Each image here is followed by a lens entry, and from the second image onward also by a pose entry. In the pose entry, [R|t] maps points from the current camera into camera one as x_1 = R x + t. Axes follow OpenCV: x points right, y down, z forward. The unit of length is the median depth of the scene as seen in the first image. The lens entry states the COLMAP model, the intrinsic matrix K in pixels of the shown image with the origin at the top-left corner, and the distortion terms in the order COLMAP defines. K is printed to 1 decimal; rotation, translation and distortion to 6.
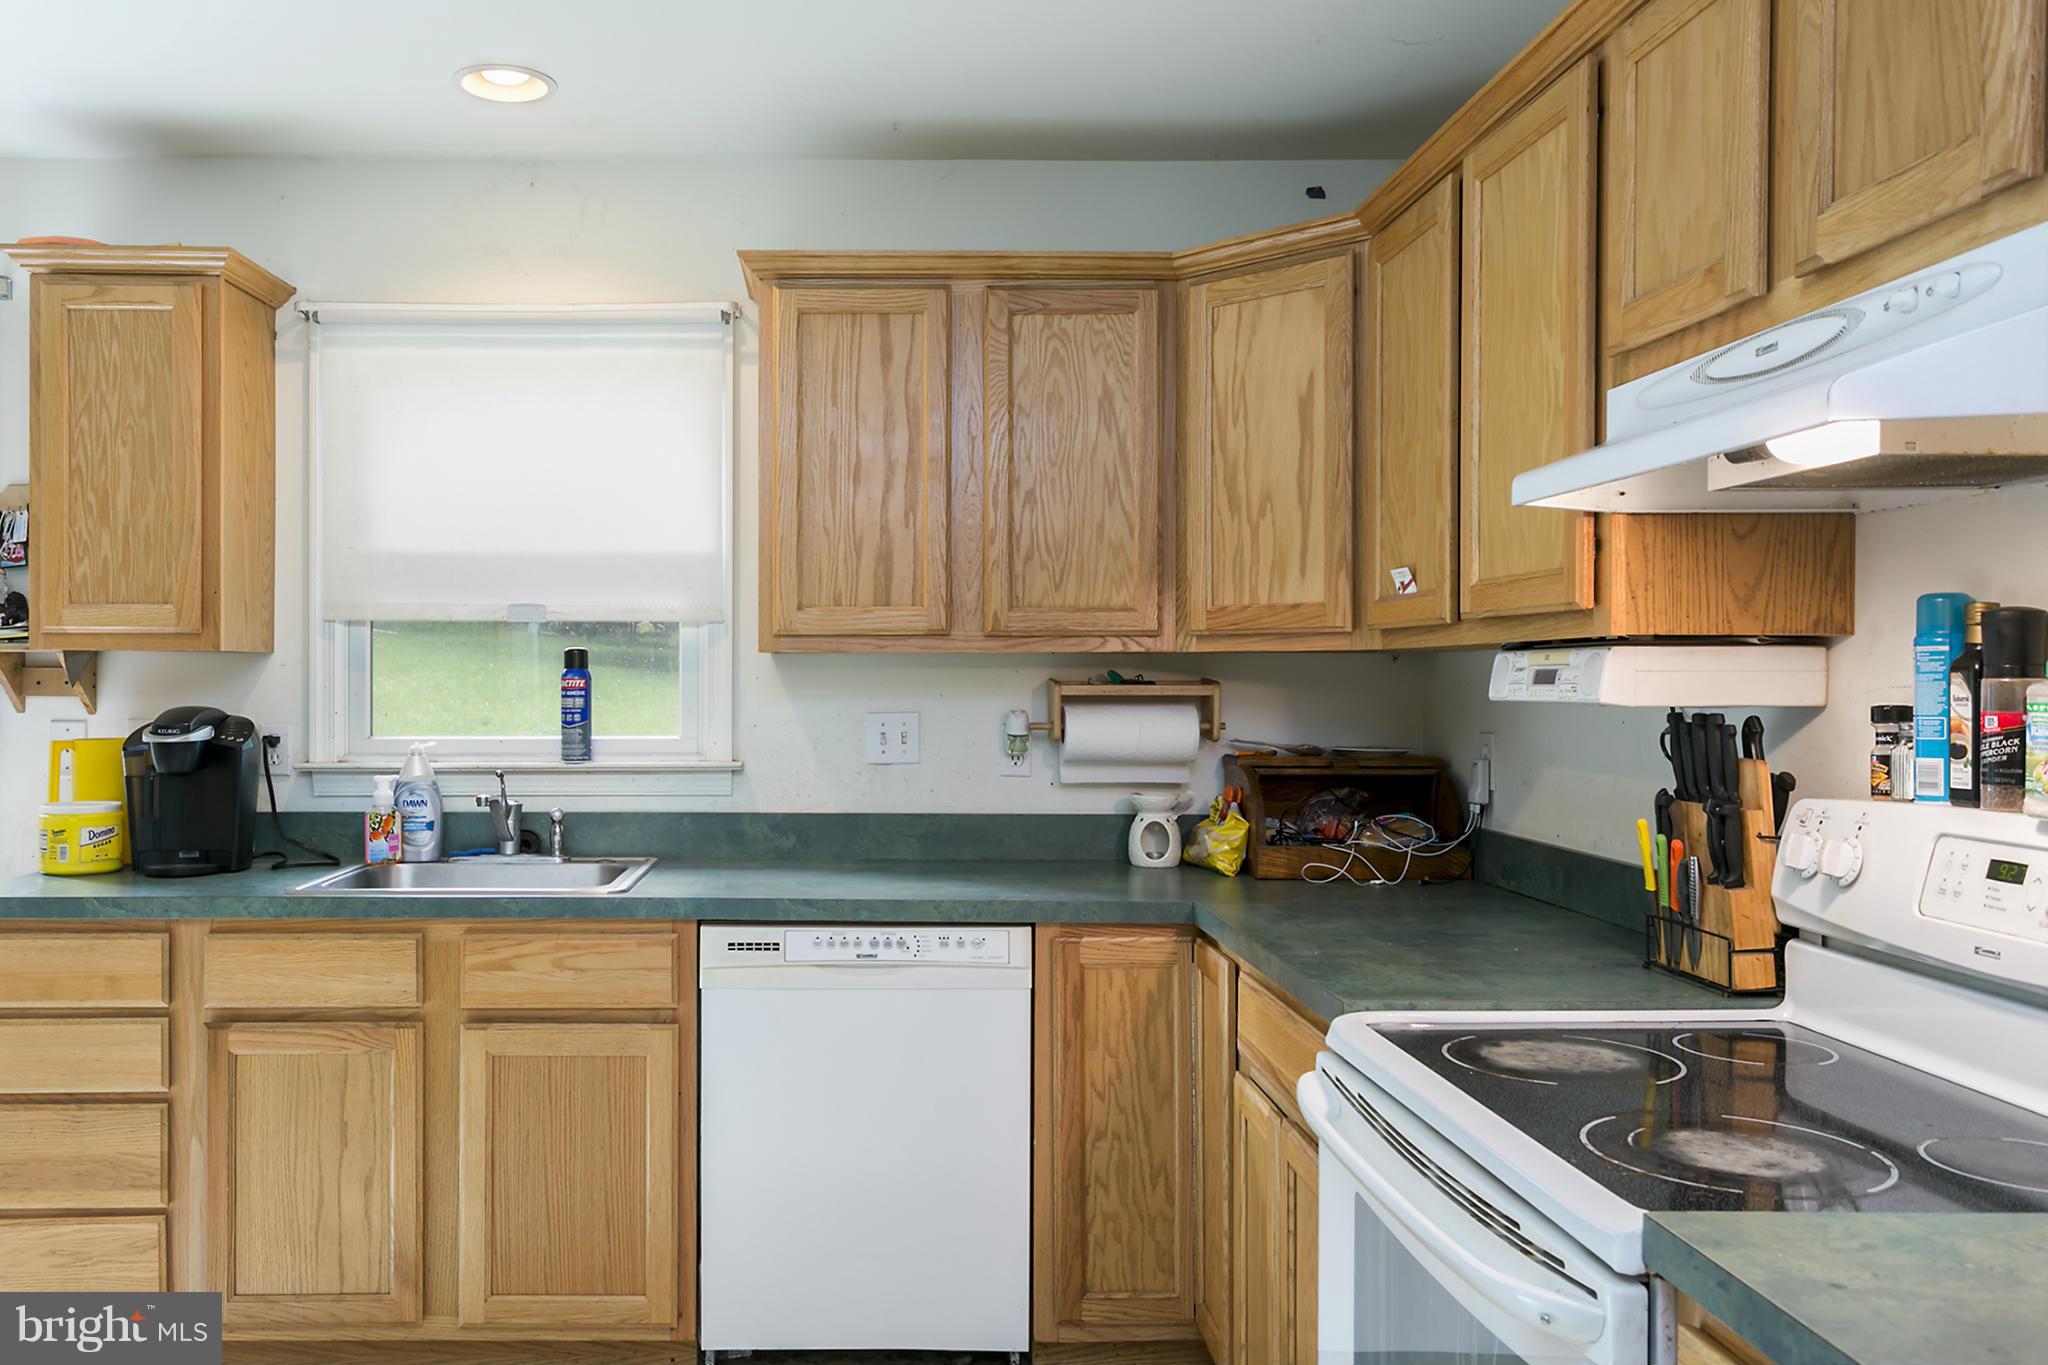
lens RADIAL K [[1581.0, 0, 1021.0], [0, 1581.0, 677.7], [0, 0, 1]] dist [0.006134, -0.003158]
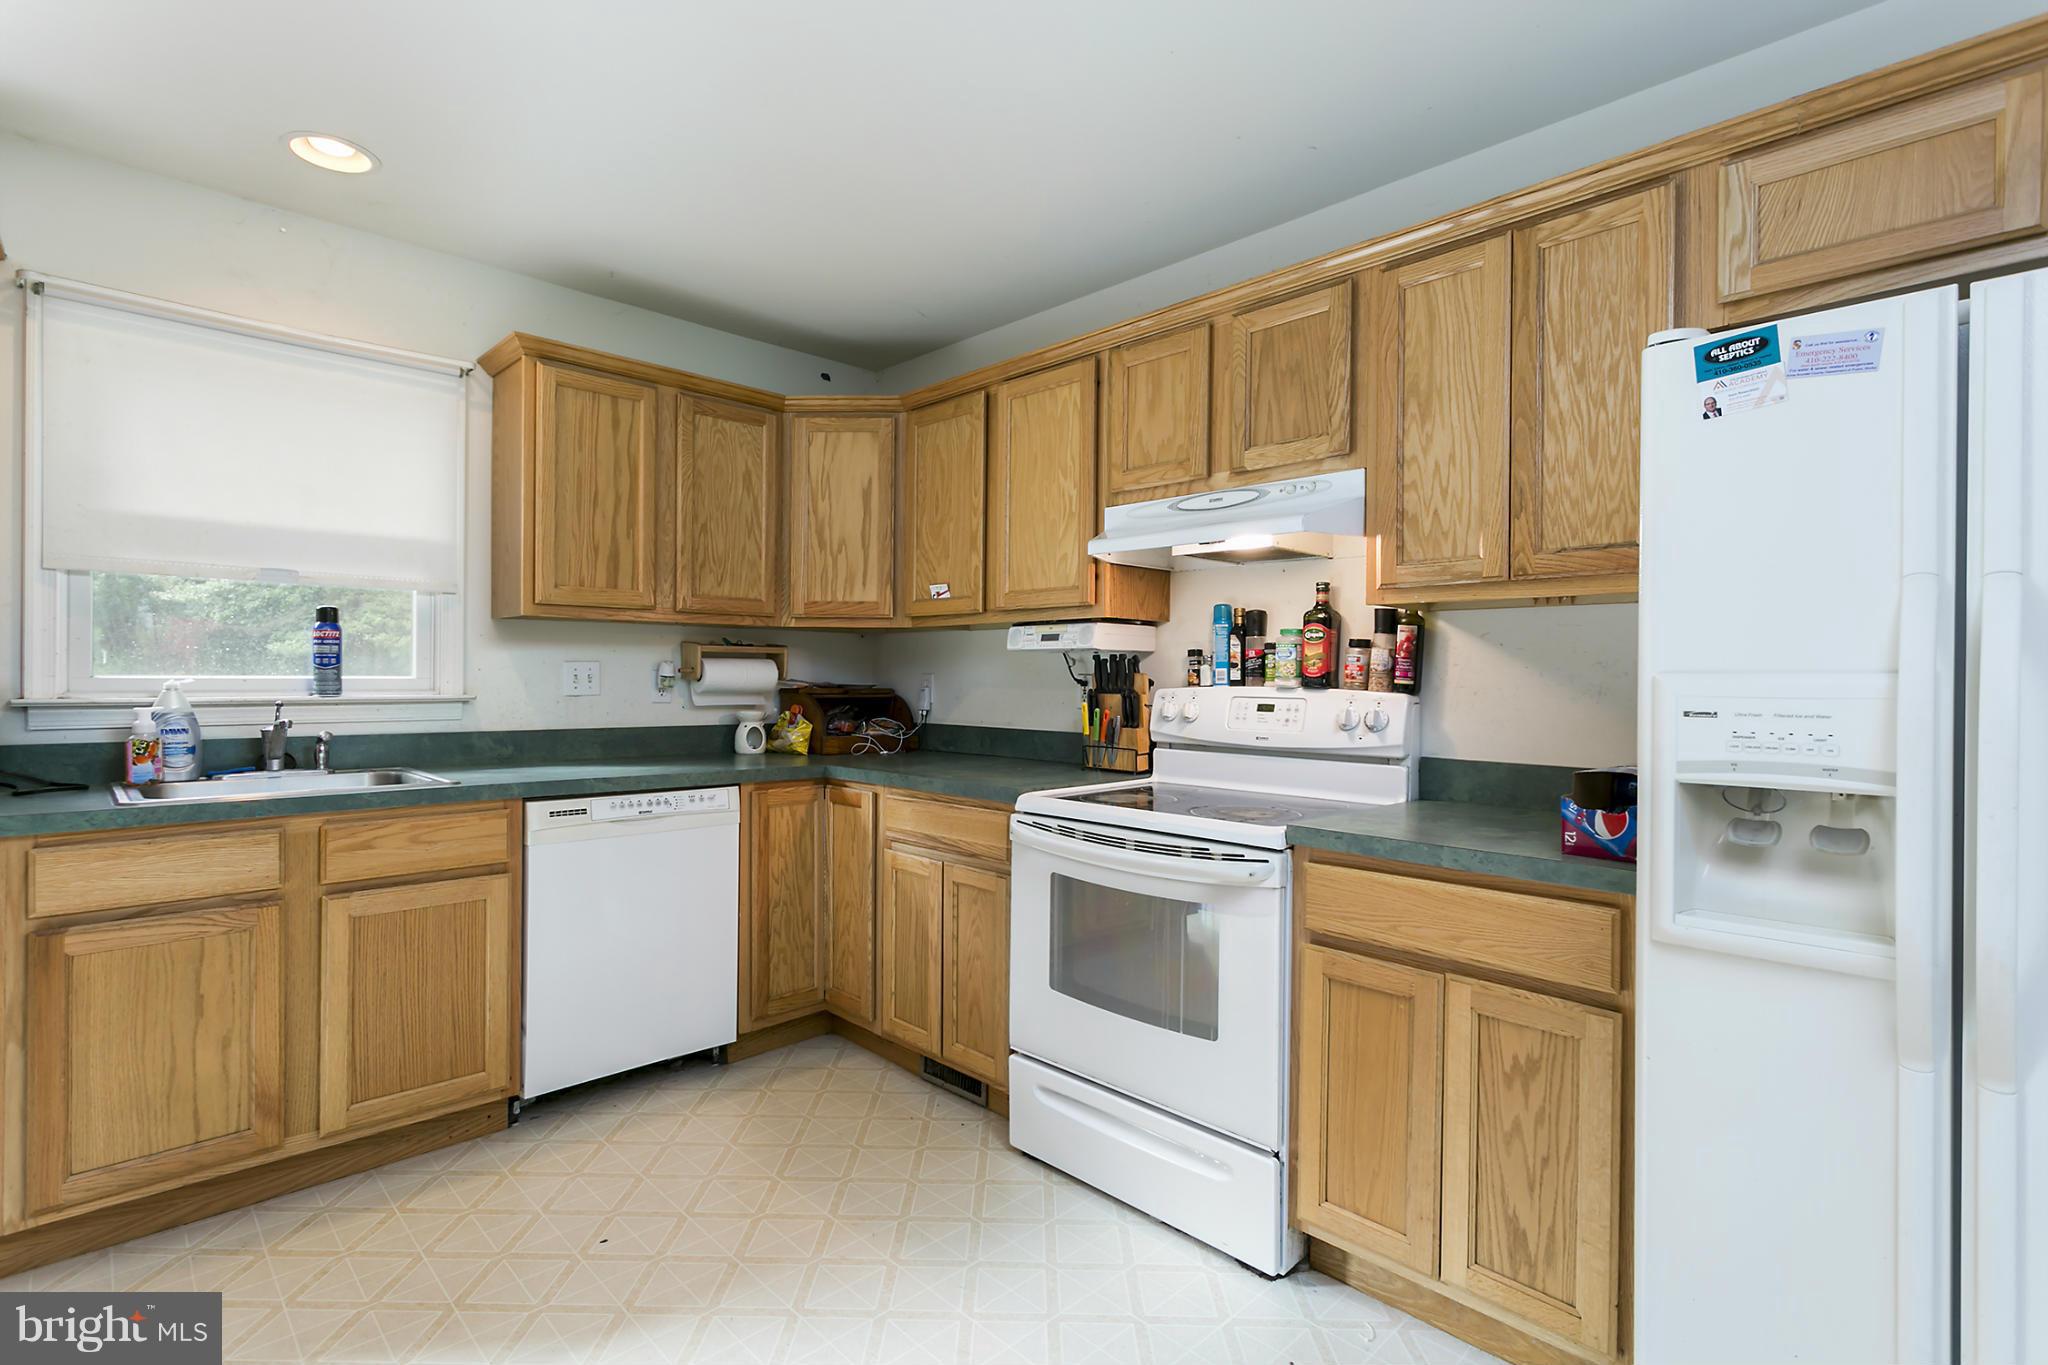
lens RADIAL K [[941.2, 0, 1023.6], [0, 941.2, 682.9], [0, 0, 1]] dist [-0.002269, 0.000160]
pose [[0.726347, -0.000858, 0.687327, -0.459718], [-0.001857, 0.999993, 0.003211, 0.045798], [-0.687325, -0.003608, 0.726341, 0.076893]]
